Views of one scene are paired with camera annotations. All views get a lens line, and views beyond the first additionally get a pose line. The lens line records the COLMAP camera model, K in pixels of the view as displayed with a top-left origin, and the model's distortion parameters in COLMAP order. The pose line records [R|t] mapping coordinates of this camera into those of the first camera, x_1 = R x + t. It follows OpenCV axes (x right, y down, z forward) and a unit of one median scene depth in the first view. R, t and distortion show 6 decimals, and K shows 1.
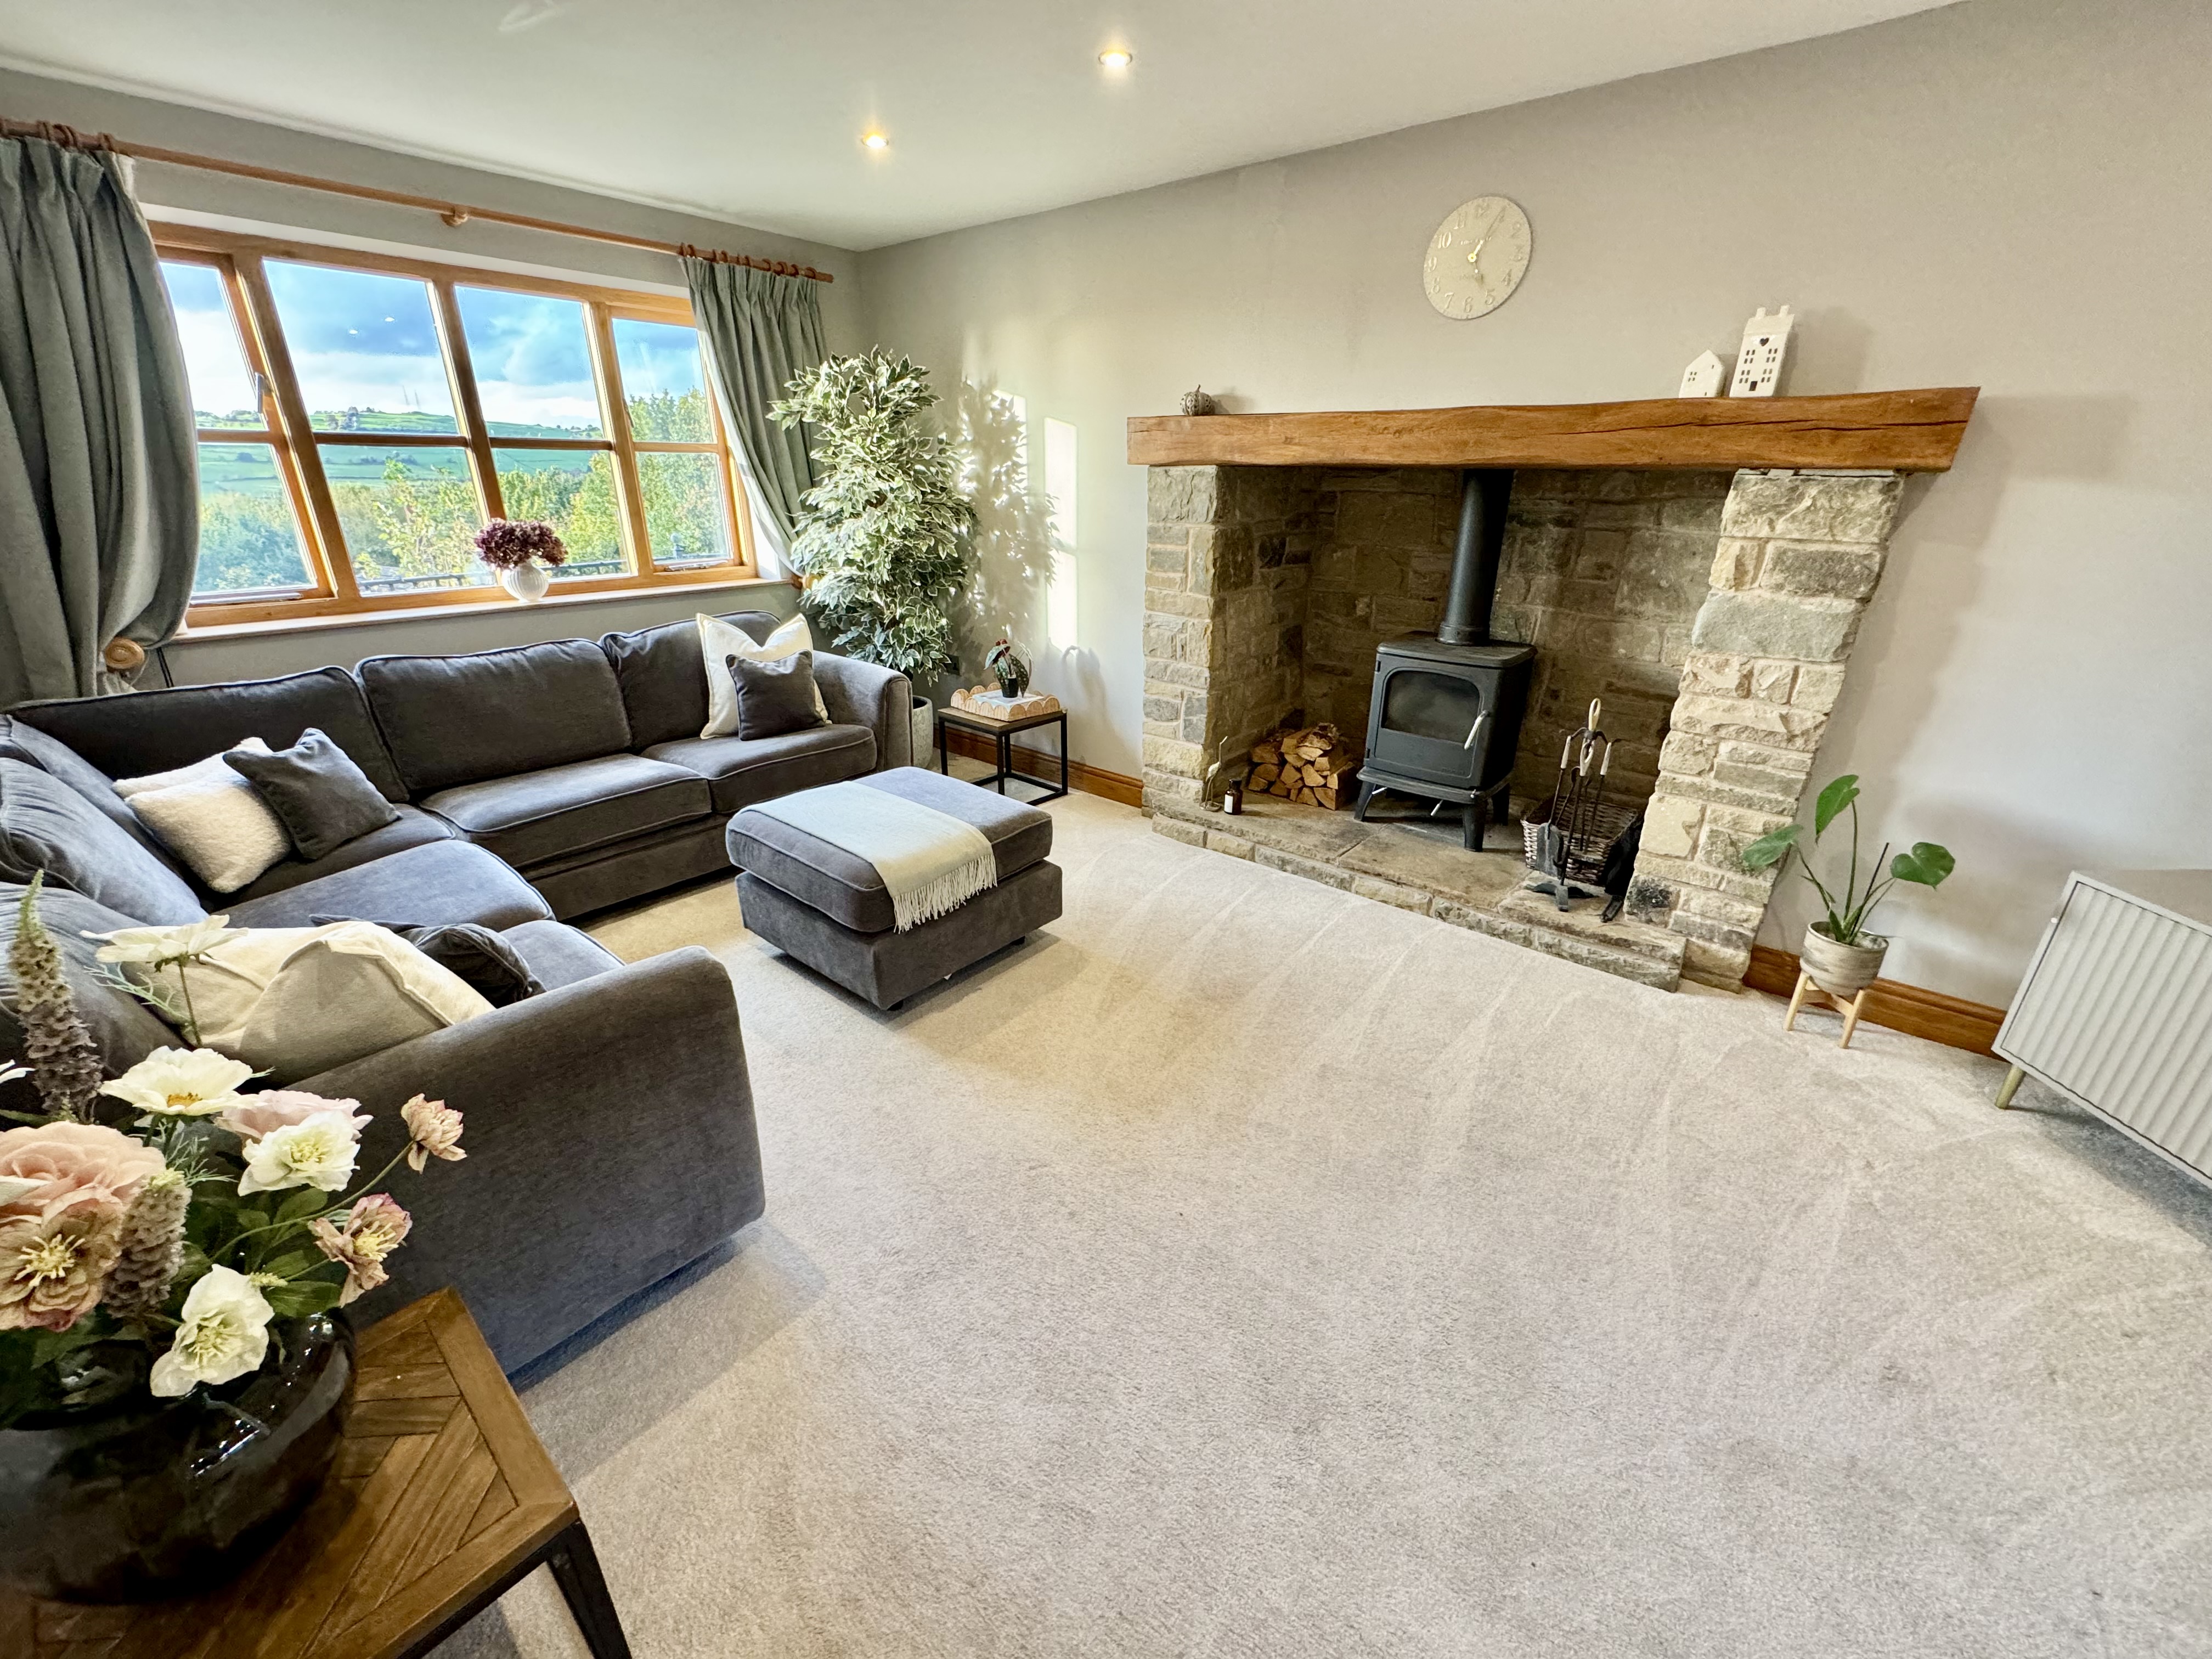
lens RADIAL K [[882.4, 0, 1113.2], [0, 882.4, 824.8], [0, 0, 1]] dist [-0.002327, 0.000188]
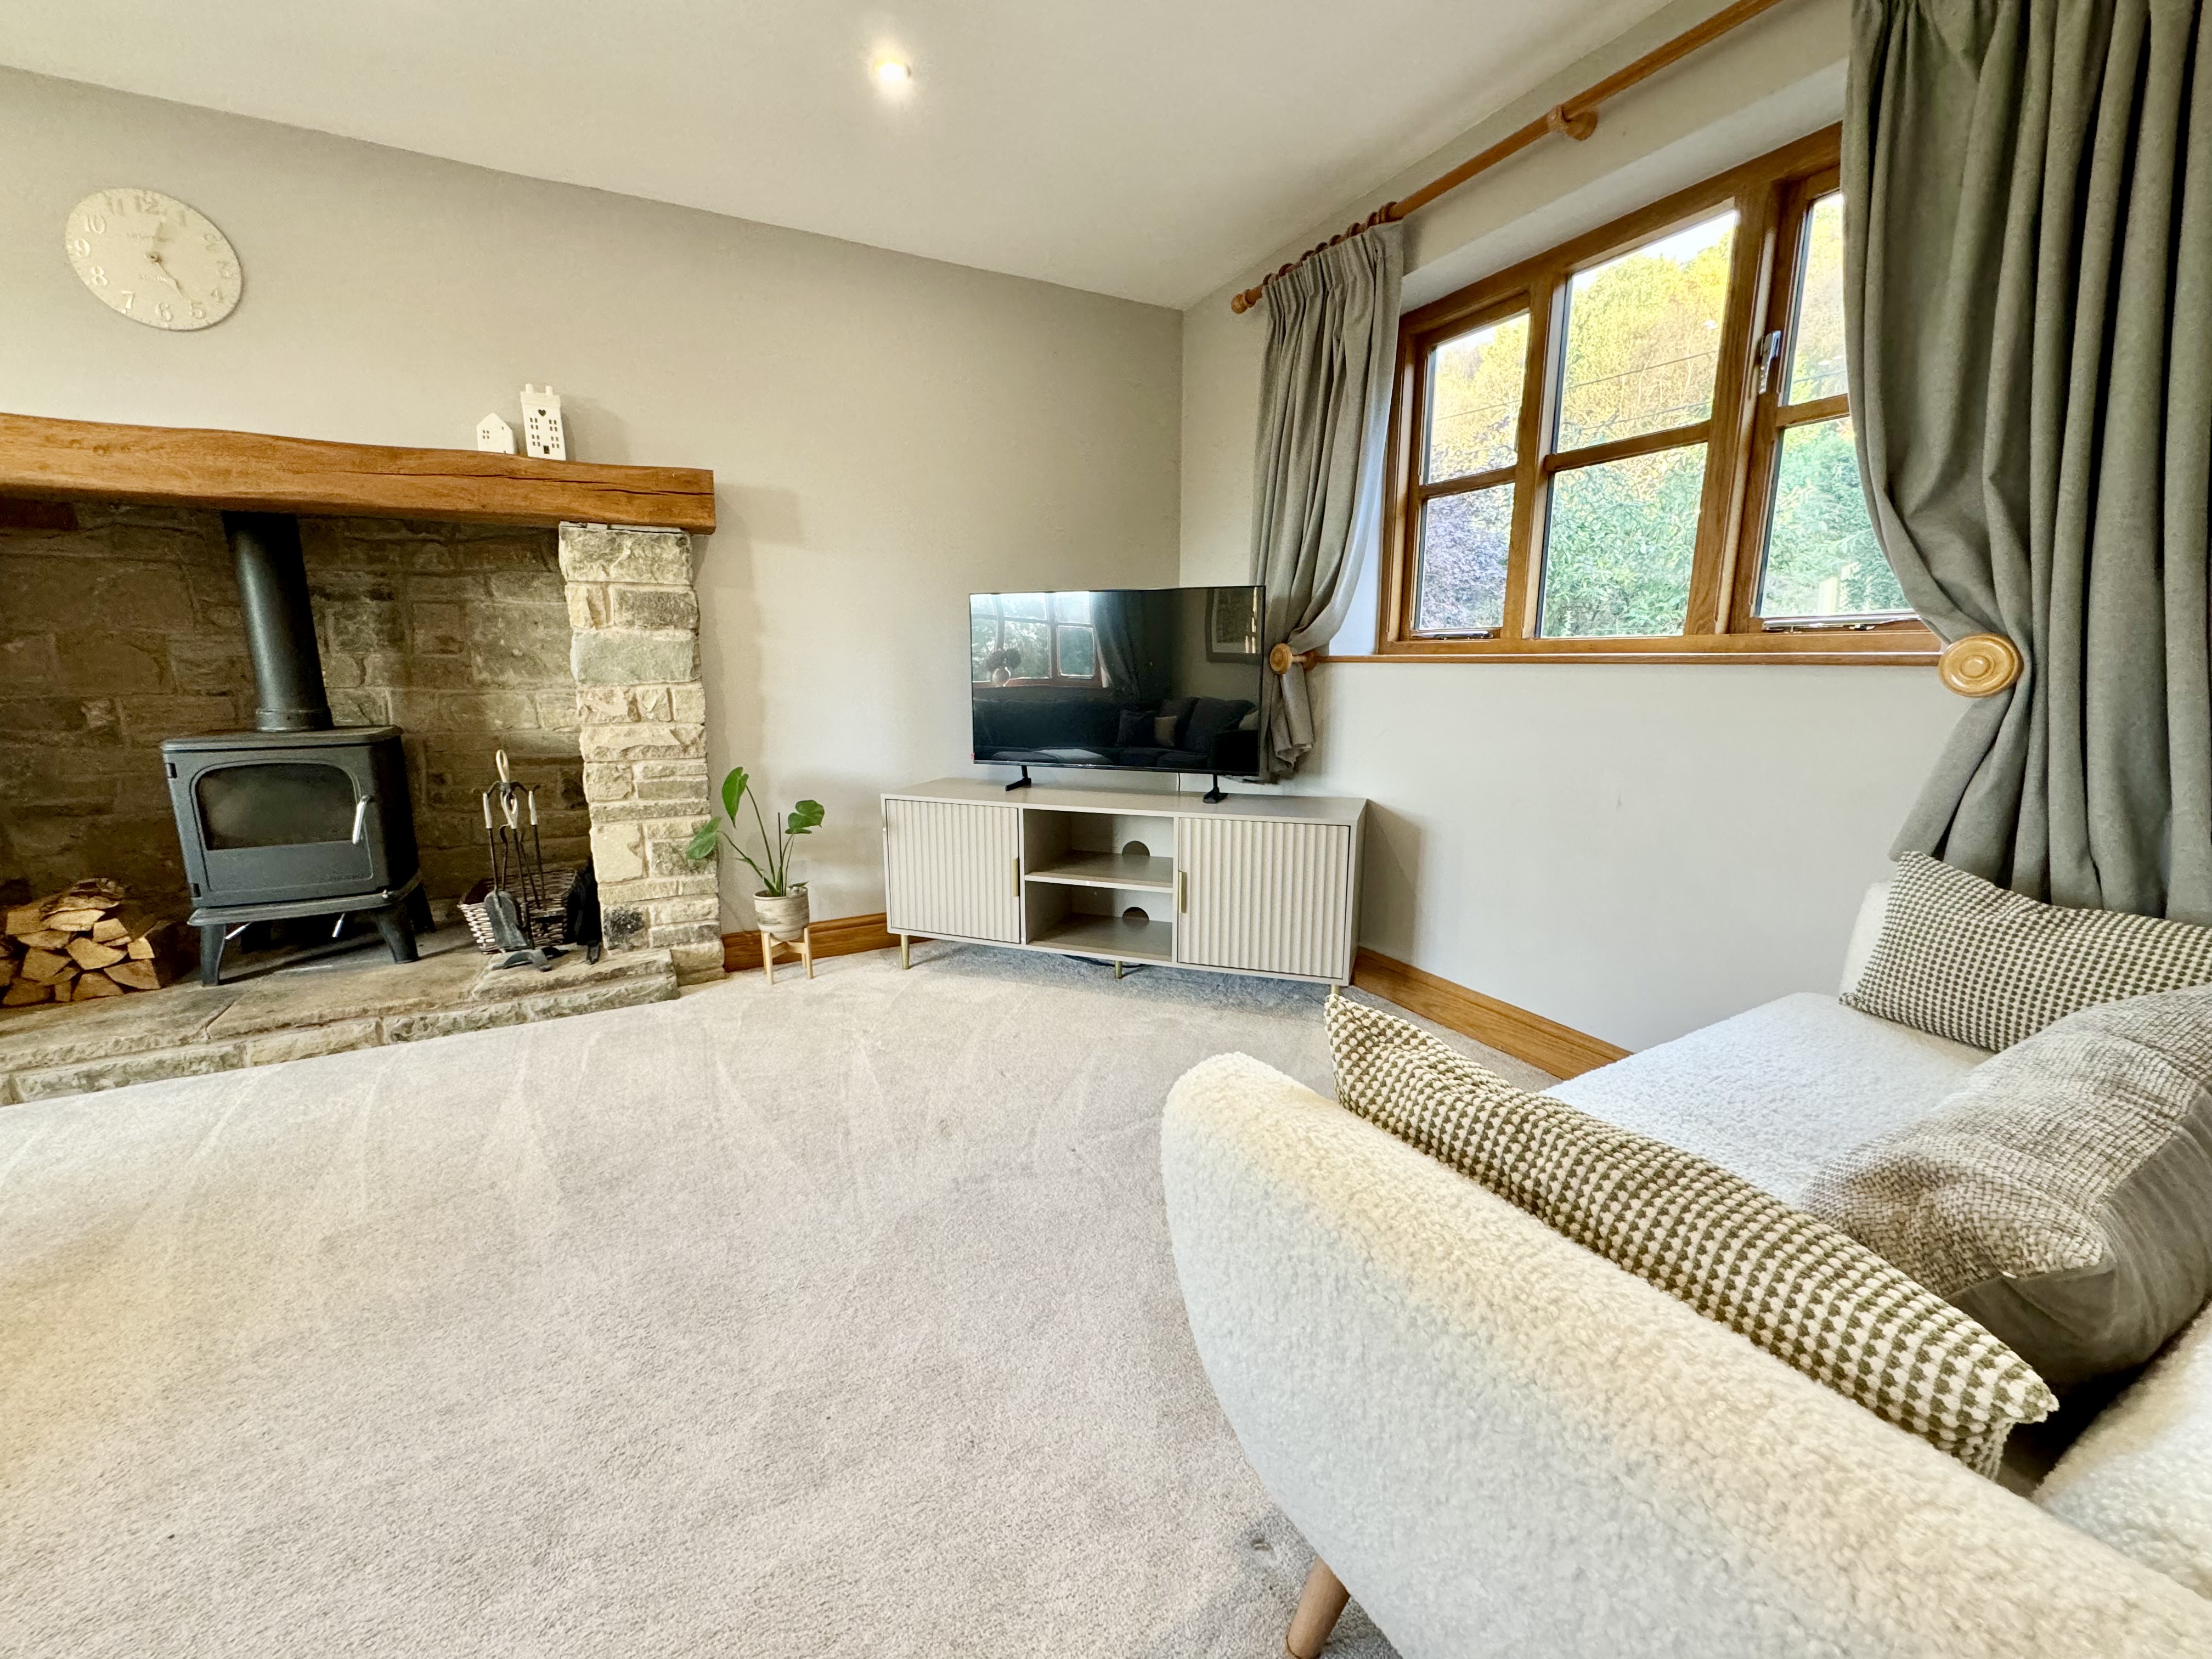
lens RADIAL K [[882.4, 0, 1102.8], [0, 882.4, 827.0], [0, 0, 1]] dist [-0.002327, 0.000188]
pose [[0.386966, -0.183987, 0.903552, -0.081314], [0.348143, 0.936518, 0.041599, 0.119767], [-0.853846, 0.298468, 0.426455, 0.044009]]
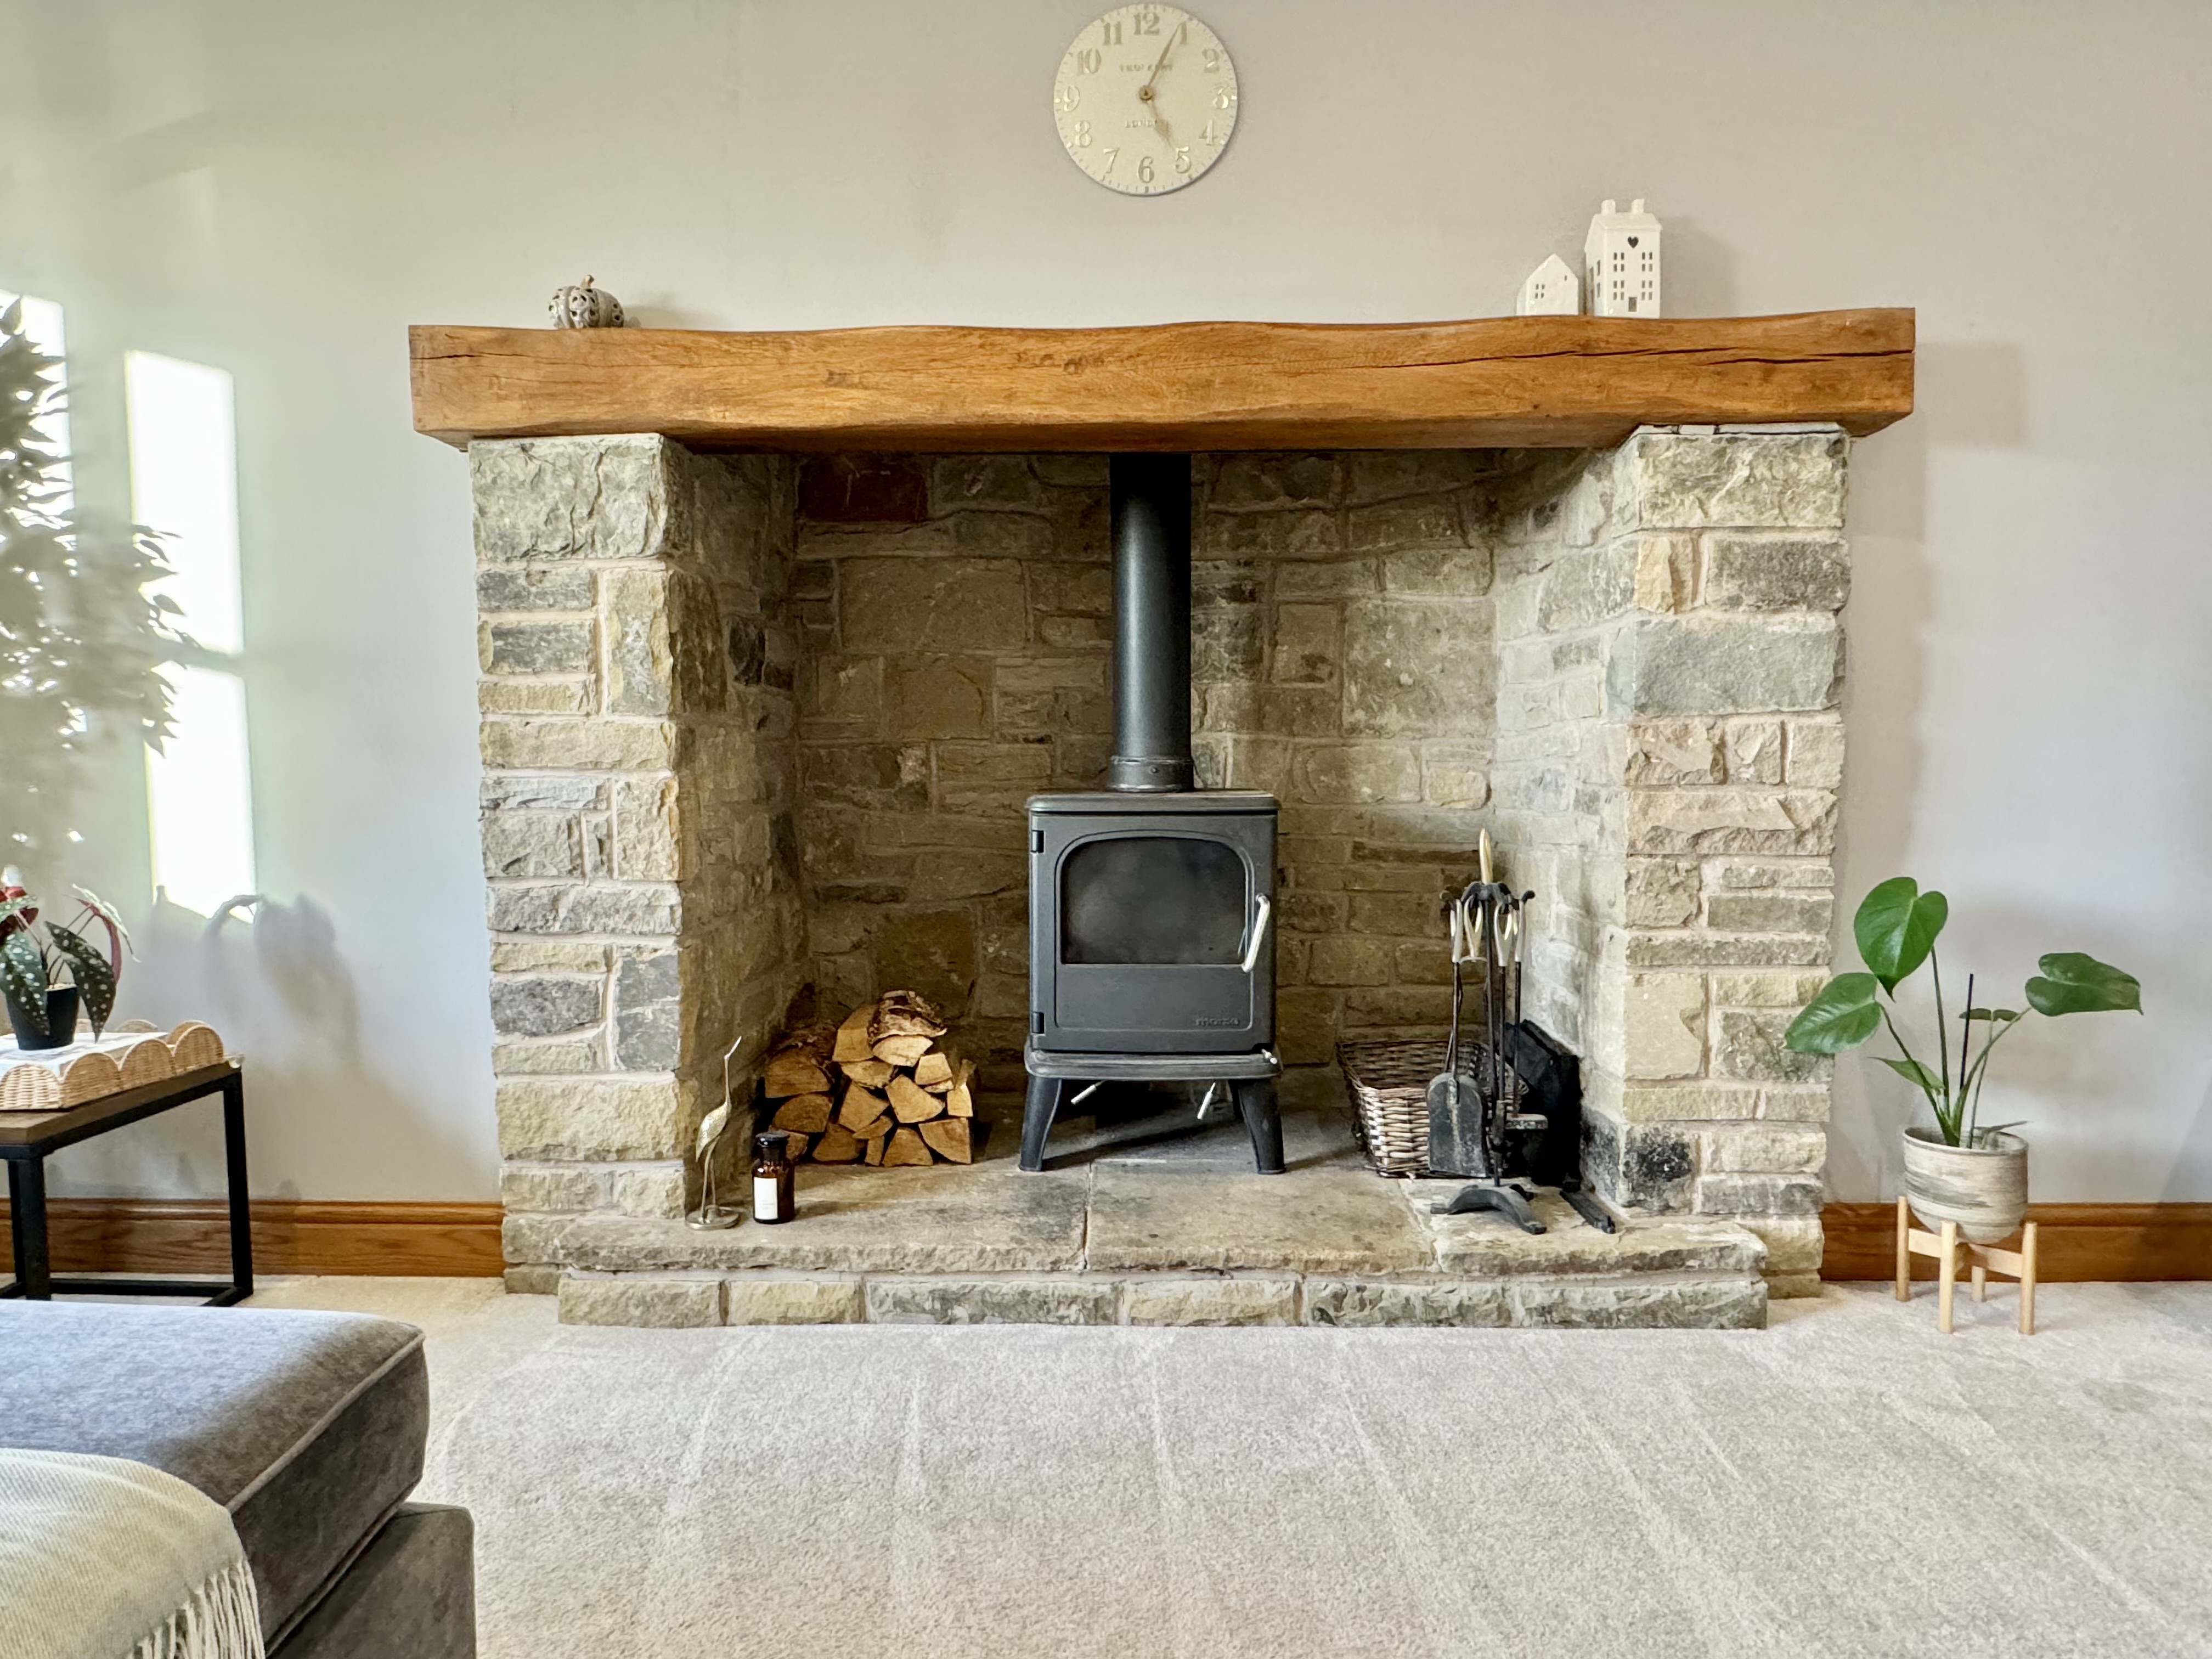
lens RADIAL K [[1298.6, 0, 1094.1], [0, 1298.6, 833.7], [0, 0, 1]] dist [0.001029, -0.001381]
pose [[0.786893, -0.054682, 0.614661, -0.141889], [0.242409, 0.943386, -0.226408, -0.012542], [-0.567483, 0.327159, 0.755600, 0.493235]]
